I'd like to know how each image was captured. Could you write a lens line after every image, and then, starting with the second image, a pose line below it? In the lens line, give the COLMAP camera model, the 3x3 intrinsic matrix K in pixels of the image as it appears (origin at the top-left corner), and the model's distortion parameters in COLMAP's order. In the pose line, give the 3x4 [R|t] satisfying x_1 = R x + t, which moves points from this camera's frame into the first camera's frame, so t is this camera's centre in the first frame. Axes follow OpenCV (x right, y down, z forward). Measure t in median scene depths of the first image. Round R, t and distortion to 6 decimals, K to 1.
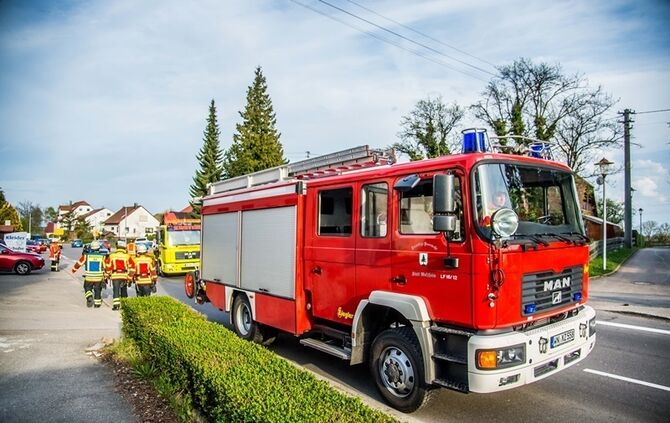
lens RADIAL K [[459.5, 0, 334.1], [0, 459.5, 209.2], [0, 0, 1]] dist [-0.102632, 0.041618]
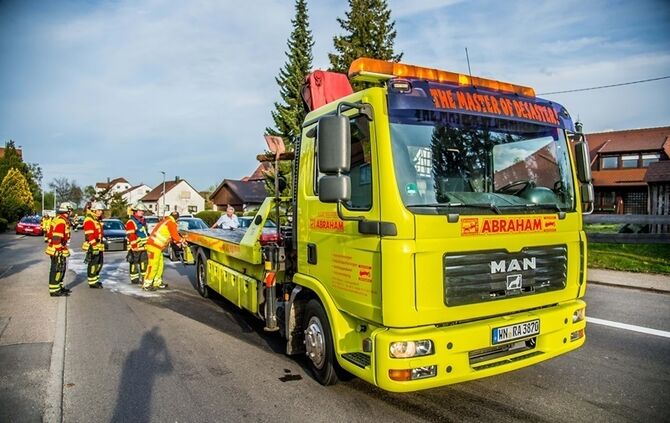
lens RADIAL K [[459.5, 0, 335.9], [0, 459.5, 216.1], [0, 0, 1]] dist [-0.102632, 0.041618]
pose [[0.996855, 0.017227, -0.077355, -0.064343], [-0.013468, 0.998715, 0.048859, 0.012907], [0.078097, -0.047664, 0.995806, 0.145971]]
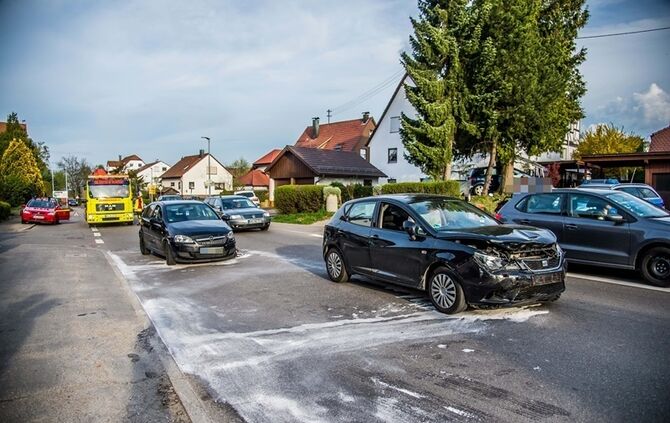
lens RADIAL K [[459.5, 0, 341.9], [0, 459.5, 215.3], [0, 0, 1]] dist [-0.102632, 0.041618]
pose [[0.996713, 0.004627, -0.080877, -0.123026], [0.003411, 0.995085, 0.098966, 0.017411], [0.080937, -0.098917, 0.991799, 0.216958]]
